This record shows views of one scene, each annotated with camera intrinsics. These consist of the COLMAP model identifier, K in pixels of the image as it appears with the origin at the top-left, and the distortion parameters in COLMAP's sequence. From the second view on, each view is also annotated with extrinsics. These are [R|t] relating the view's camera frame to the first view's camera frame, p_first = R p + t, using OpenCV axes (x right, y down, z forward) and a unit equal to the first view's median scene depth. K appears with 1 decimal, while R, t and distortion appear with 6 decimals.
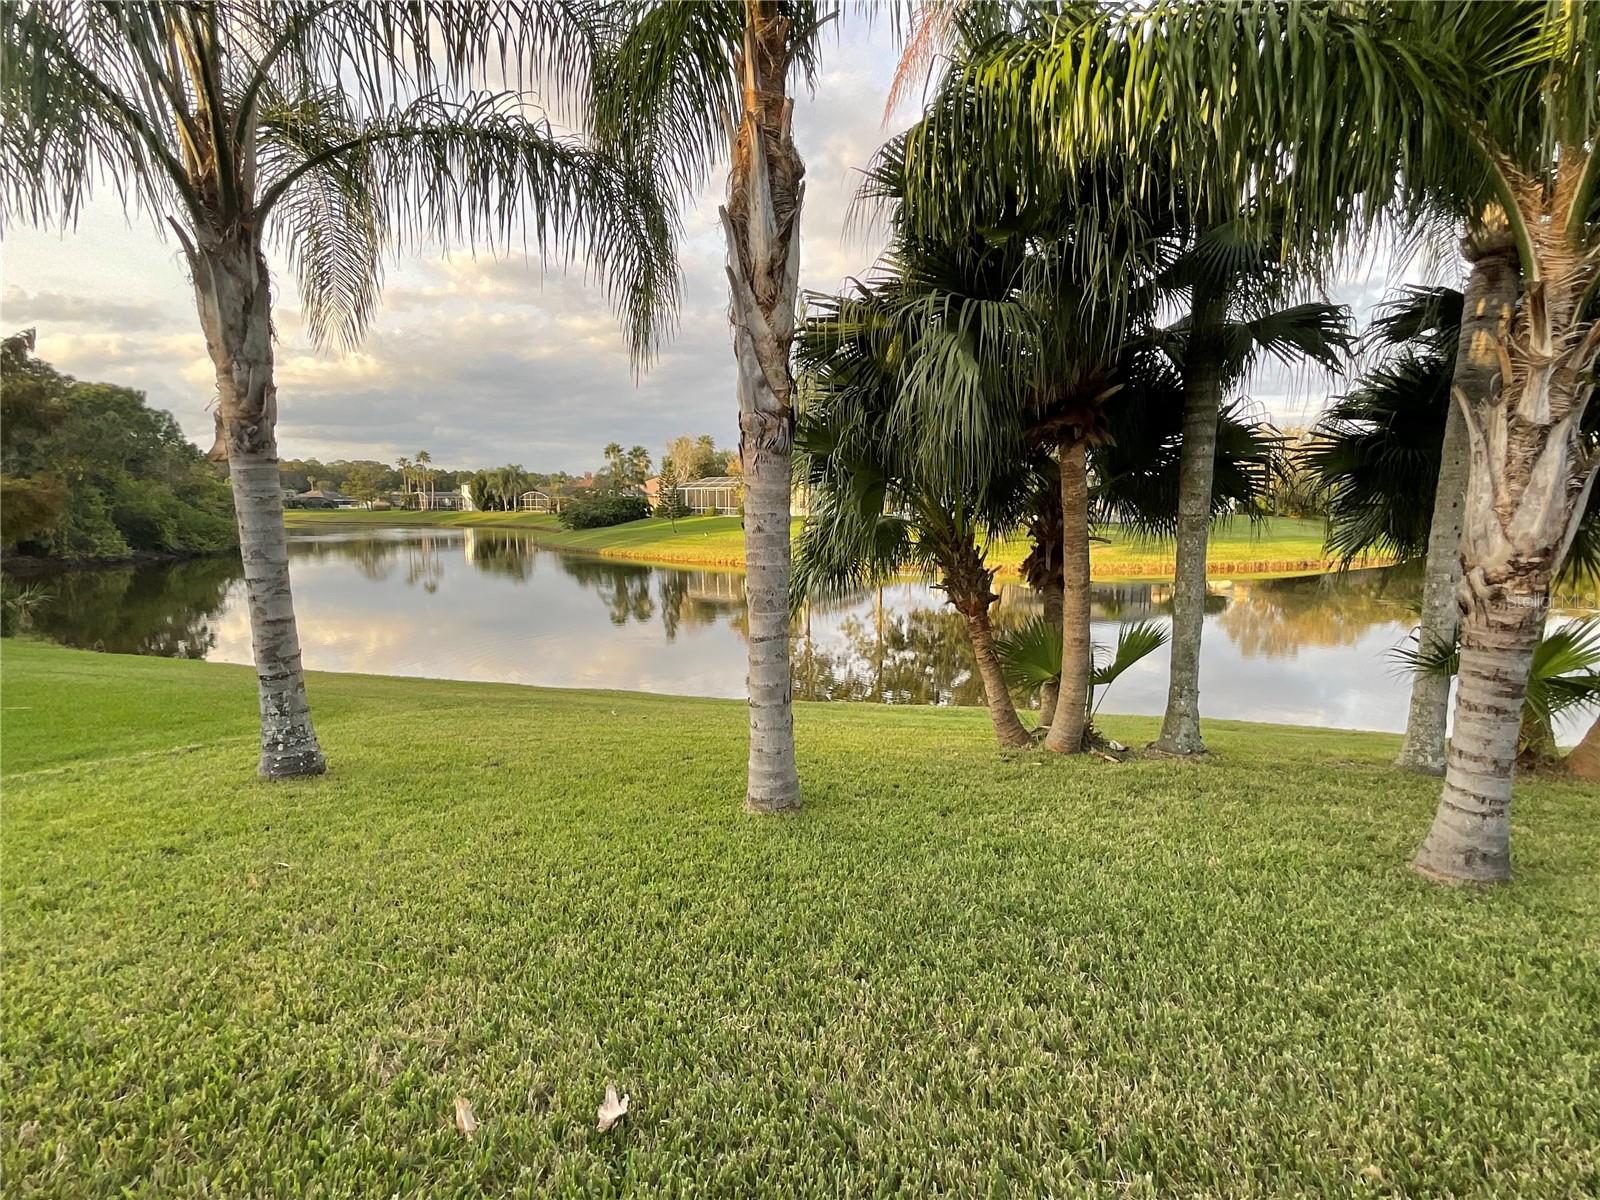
lens RADIAL K [[758.6, 0, 798.2], [0, 758.6, 603.3], [0, 0, 1]] dist [-0.014998, 0.008076]
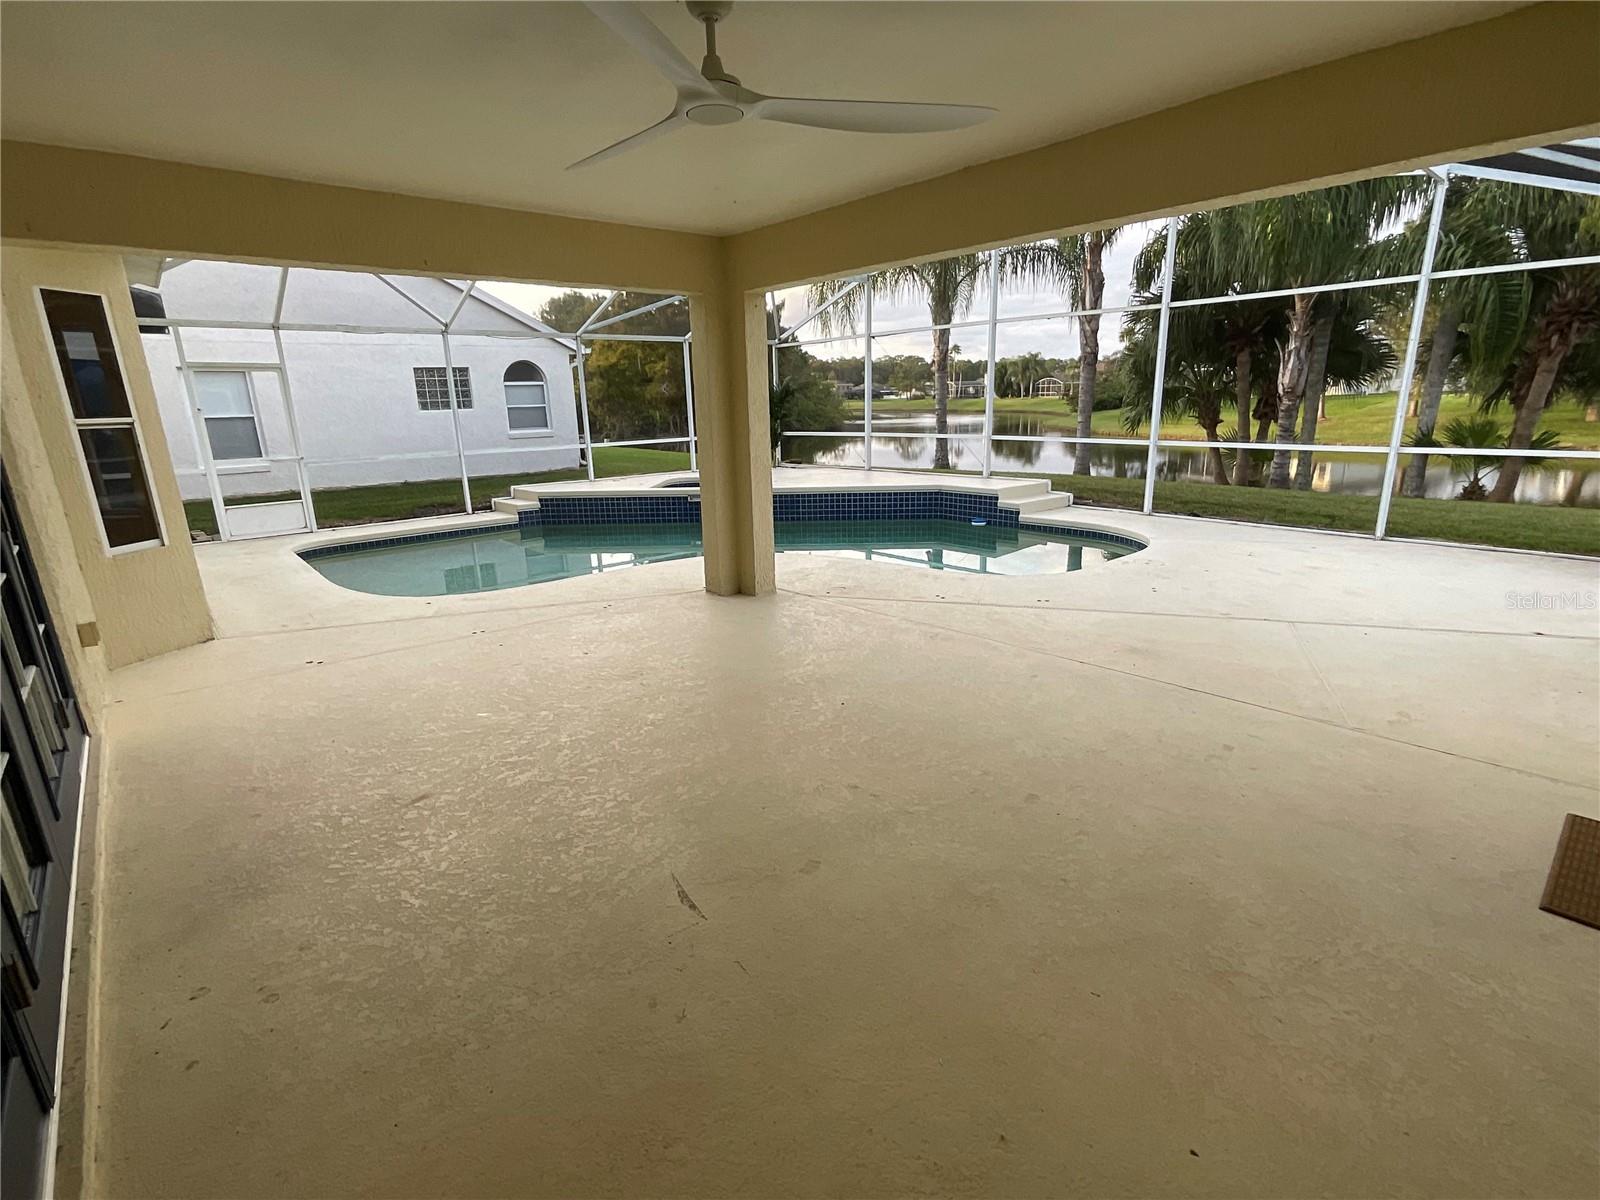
lens RADIAL K [[758.6, 0, 806.0], [0, 758.6, 608.6], [0, 0, 1]] dist [-0.014998, 0.008076]
pose [[0.804638, 0.136993, -0.577746, 1.098040], [-0.048854, 0.984996, 0.165520, 0.396677], [0.591753, -0.104958, 0.799257, -2.693486]]
